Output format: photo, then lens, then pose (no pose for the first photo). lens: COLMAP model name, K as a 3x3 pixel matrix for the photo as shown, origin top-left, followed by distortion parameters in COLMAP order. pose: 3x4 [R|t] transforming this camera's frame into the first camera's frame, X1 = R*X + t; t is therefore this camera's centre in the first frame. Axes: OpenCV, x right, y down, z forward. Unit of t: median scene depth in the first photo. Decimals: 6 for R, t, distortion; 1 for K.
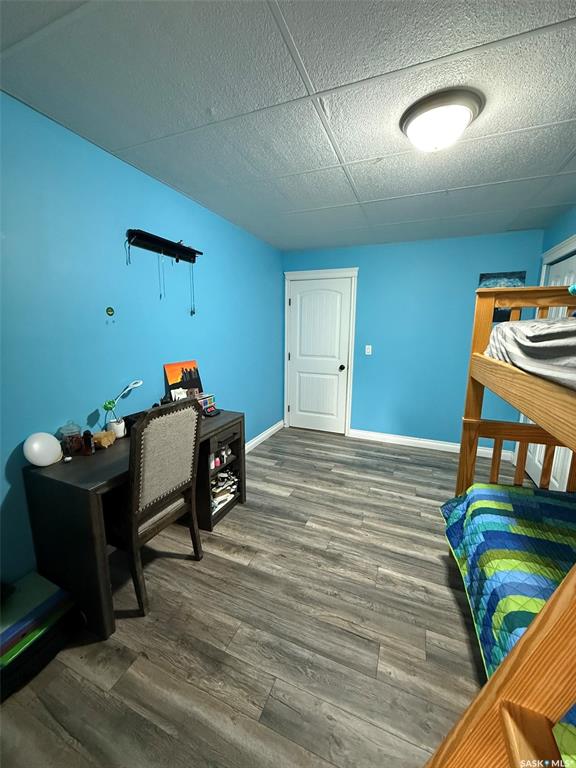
lens RADIAL K [[305.7, 0, 288.5], [0, 305.7, 381.0], [0, 0, 1]] dist [0.001034, -0.000098]
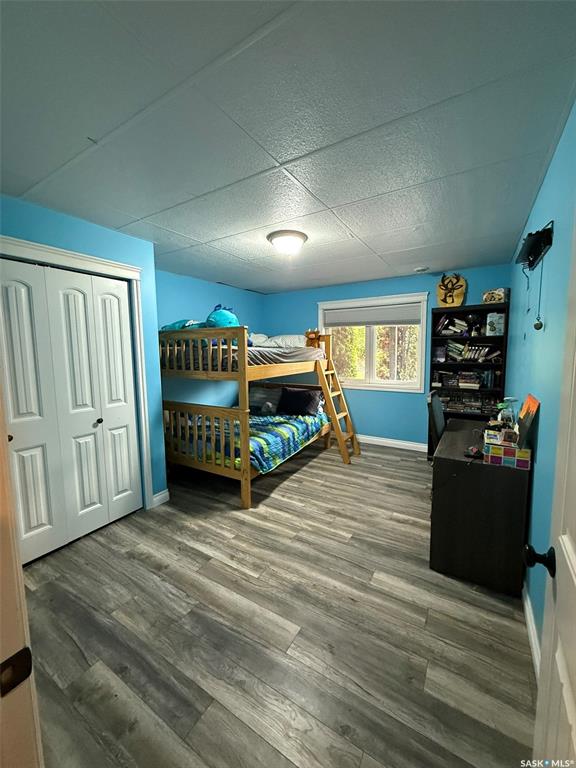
lens RADIAL K [[305.7, 0, 288.5], [0, 305.7, 381.0], [0, 0, 1]] dist [0.001034, -0.000098]
pose [[-0.988028, -0.012499, 0.153765, 0.116280], [0.029975, 0.962164, 0.270818, -0.326351], [-0.151332, 0.272184, -0.950271, 1.853788]]
